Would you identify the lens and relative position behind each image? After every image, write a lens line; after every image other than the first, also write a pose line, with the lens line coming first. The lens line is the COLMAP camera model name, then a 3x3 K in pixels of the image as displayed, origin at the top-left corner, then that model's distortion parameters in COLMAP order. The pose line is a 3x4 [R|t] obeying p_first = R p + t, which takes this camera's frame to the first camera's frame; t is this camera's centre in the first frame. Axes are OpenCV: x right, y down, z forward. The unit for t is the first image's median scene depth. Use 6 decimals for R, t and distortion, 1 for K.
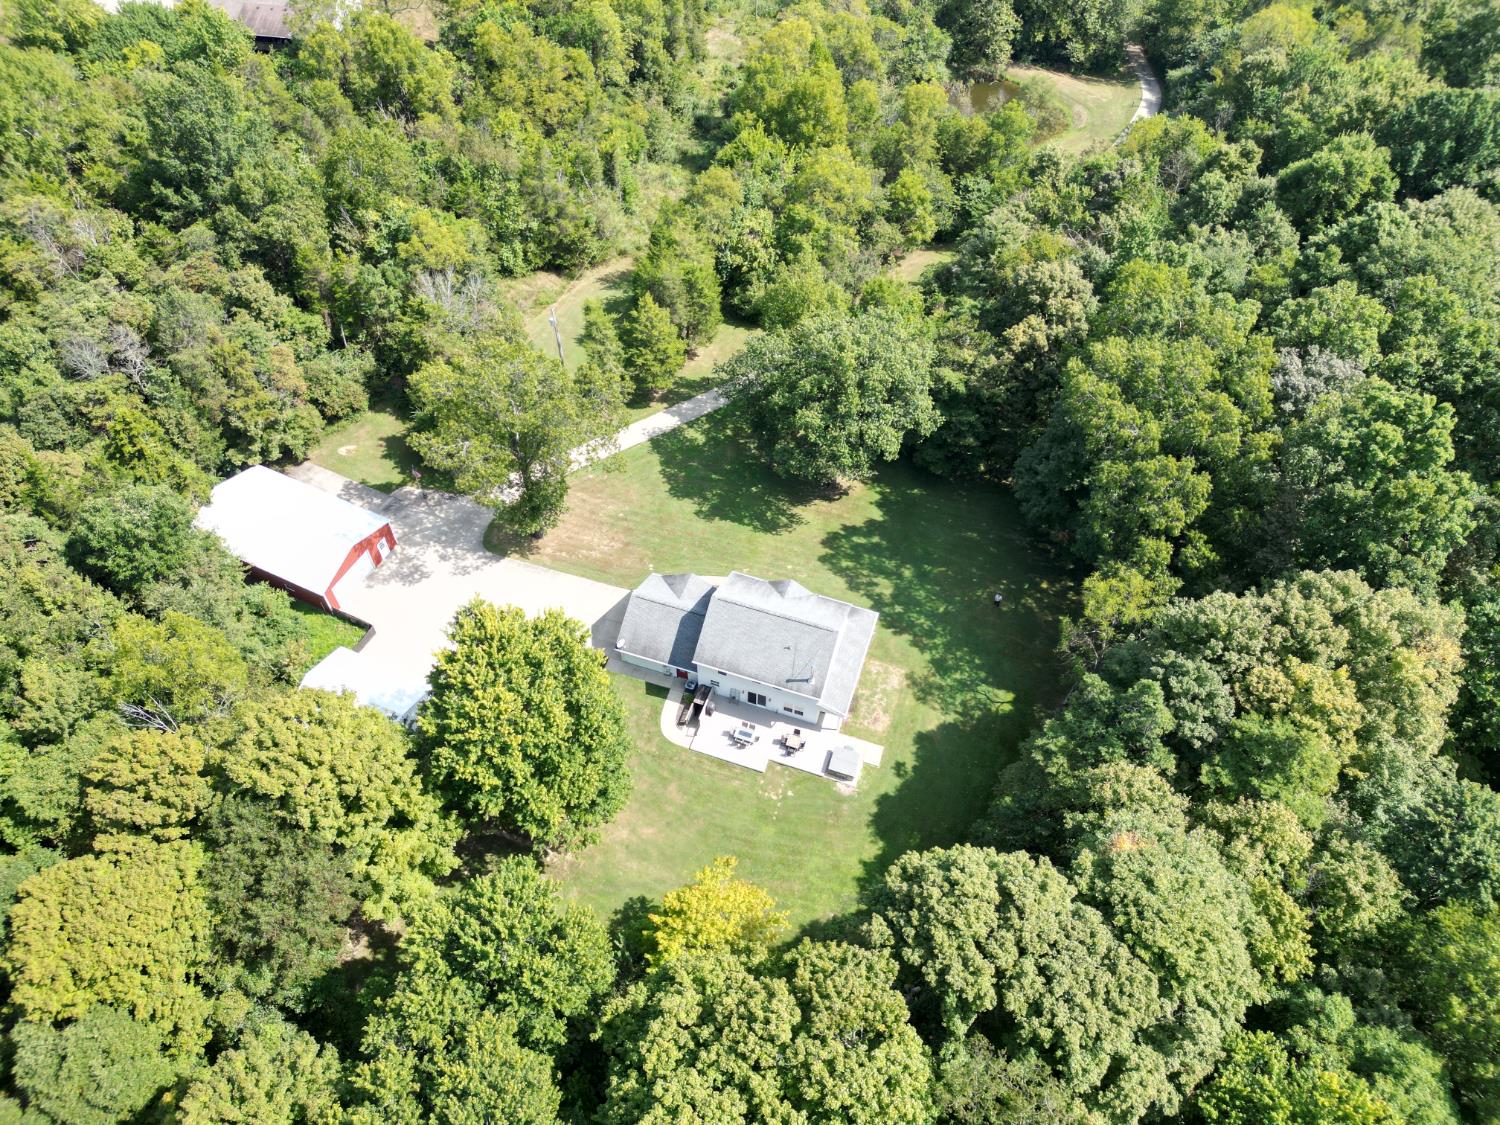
lens RADIAL K [[1043.6, 0, 742.7], [0, 1043.6, 585.3], [0, 0, 1]] dist [0.085118, -0.078196]
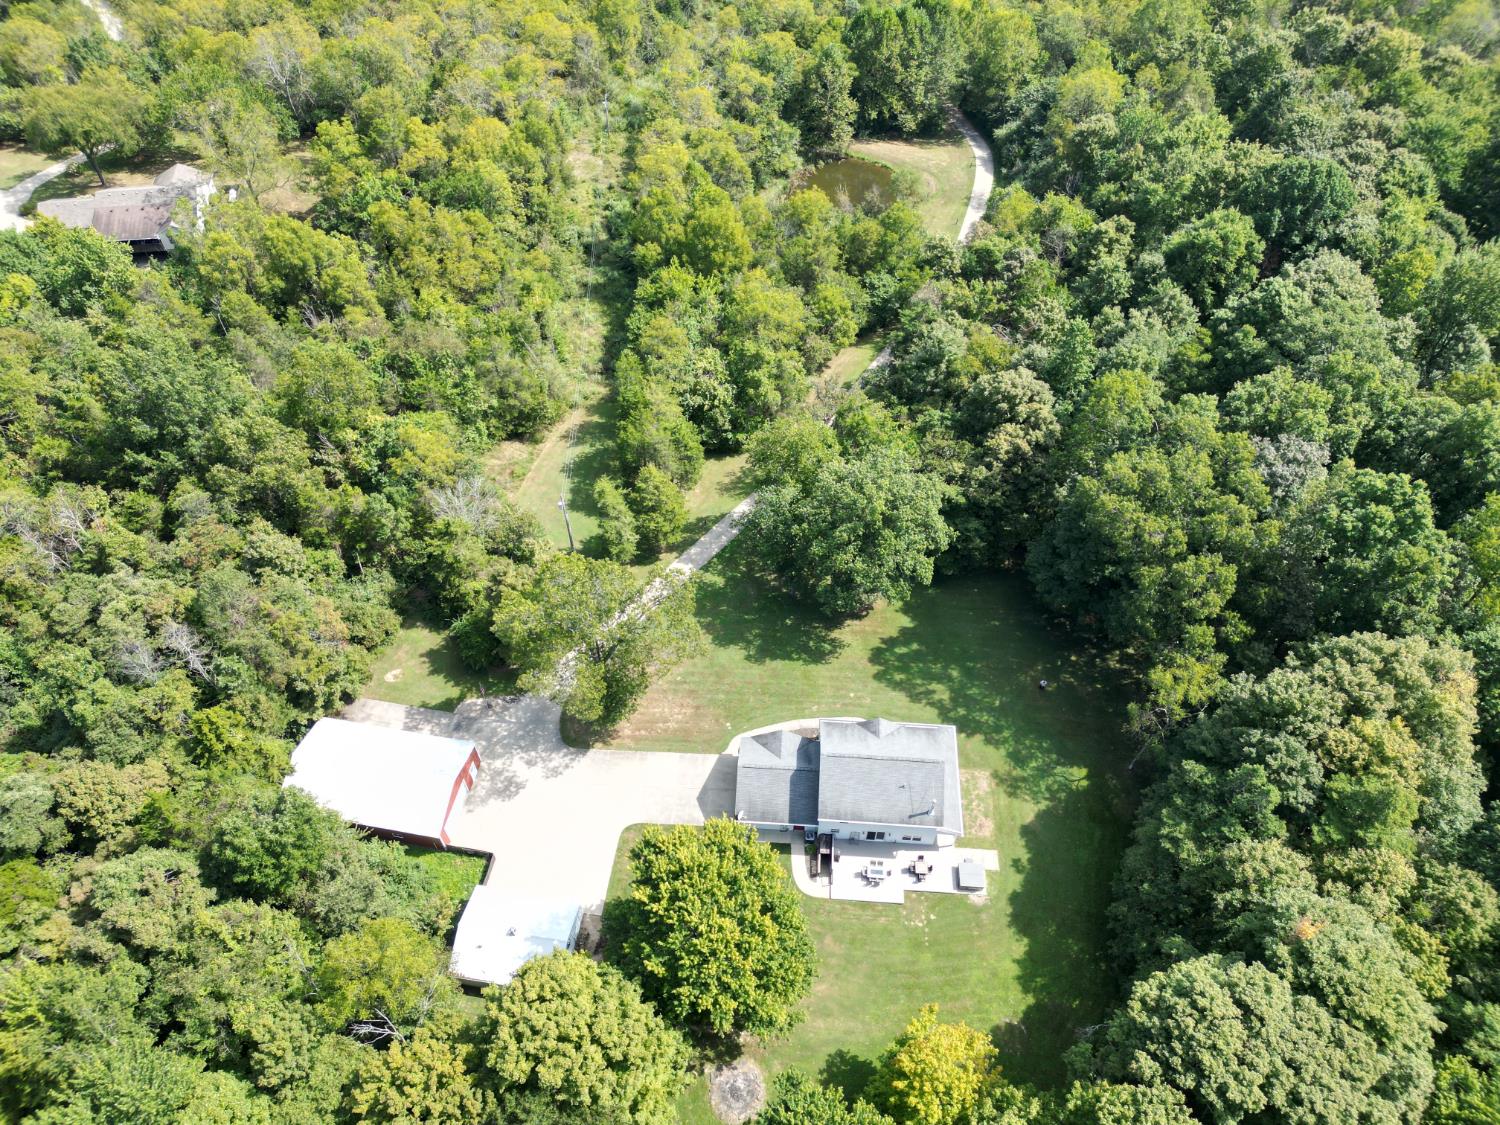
lens RADIAL K [[1043.6, 0, 742.7], [0, 1043.6, 585.3], [0, 0, 1]] dist [0.085118, -0.078196]
pose [[0.963838, -0.217075, 0.154582, -0.217227], [0.216907, 0.976023, 0.018159, -0.180695], [-0.154818, 0.016028, 0.987813, -0.055360]]
